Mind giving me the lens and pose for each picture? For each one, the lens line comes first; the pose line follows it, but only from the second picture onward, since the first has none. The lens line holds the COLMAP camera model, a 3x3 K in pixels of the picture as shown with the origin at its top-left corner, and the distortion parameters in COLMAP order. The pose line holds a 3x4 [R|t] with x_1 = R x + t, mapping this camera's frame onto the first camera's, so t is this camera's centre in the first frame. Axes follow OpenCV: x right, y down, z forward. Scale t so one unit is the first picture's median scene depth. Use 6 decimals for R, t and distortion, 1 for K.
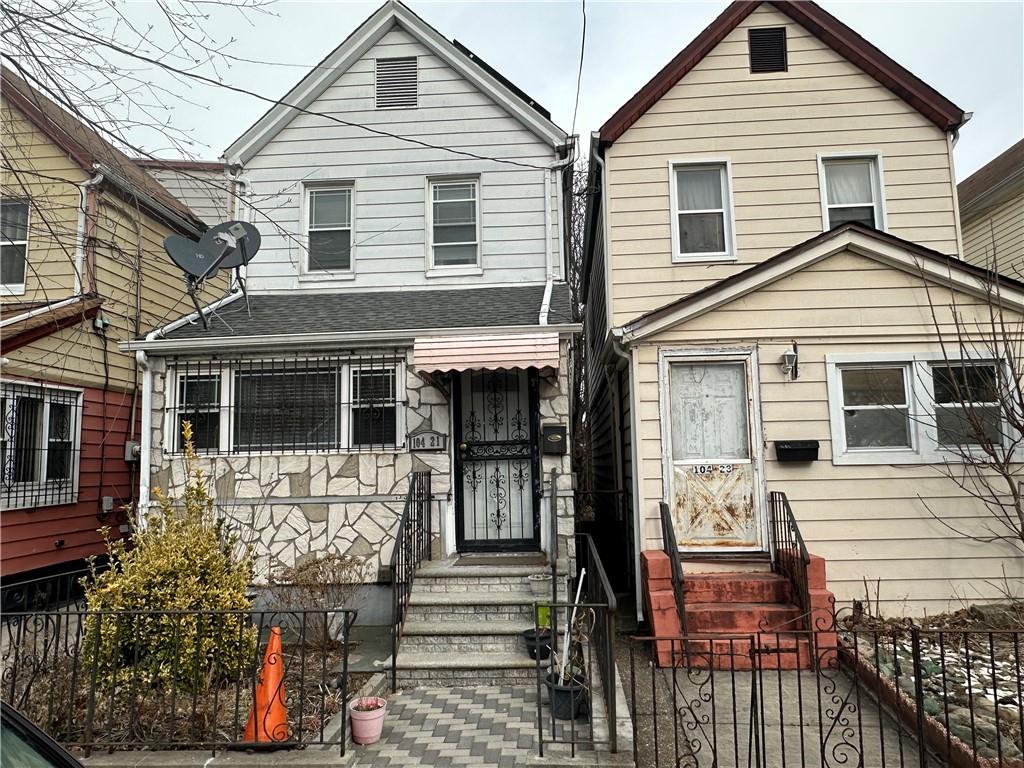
lens RADIAL K [[716.9, 0, 514.9], [0, 716.9, 379.5], [0, 0, 1]] dist [-0.006976, 0.001814]
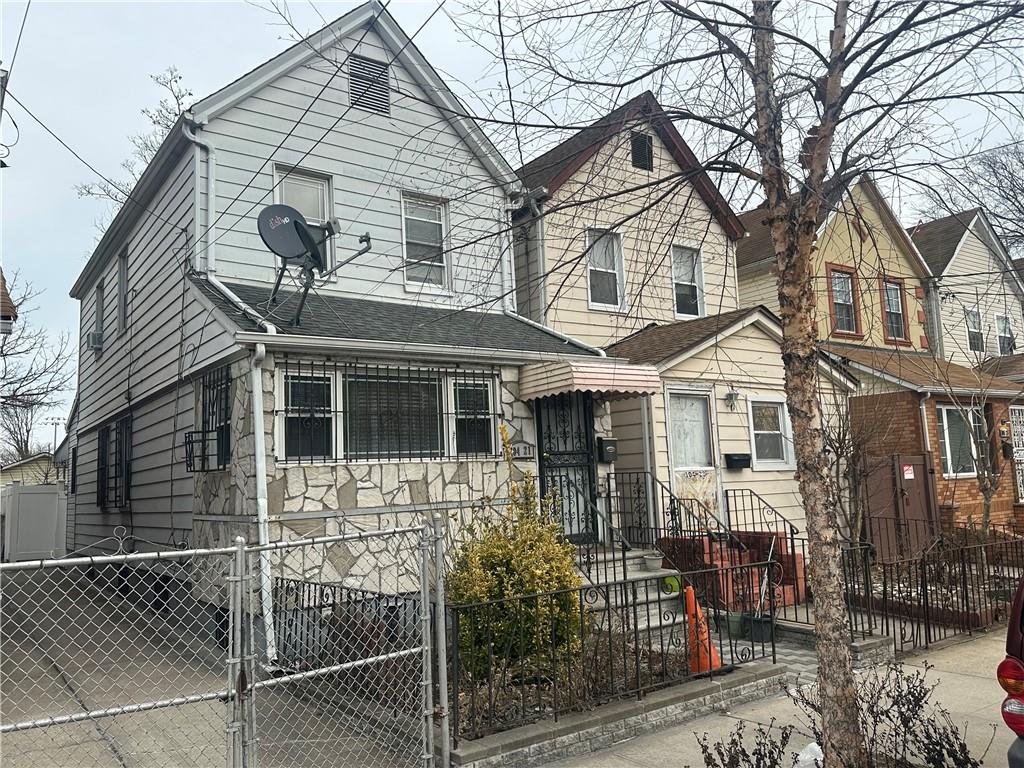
lens RADIAL K [[795.9, 0, 518.8], [0, 795.9, 379.0], [0, 0, 1]] dist [0.097353, -0.017761]
pose [[0.773596, 0.070438, 0.629752, -0.908069], [-0.053048, 0.997513, -0.046407, 0.031993], [-0.631454, 0.002493, 0.775409, 0.031697]]
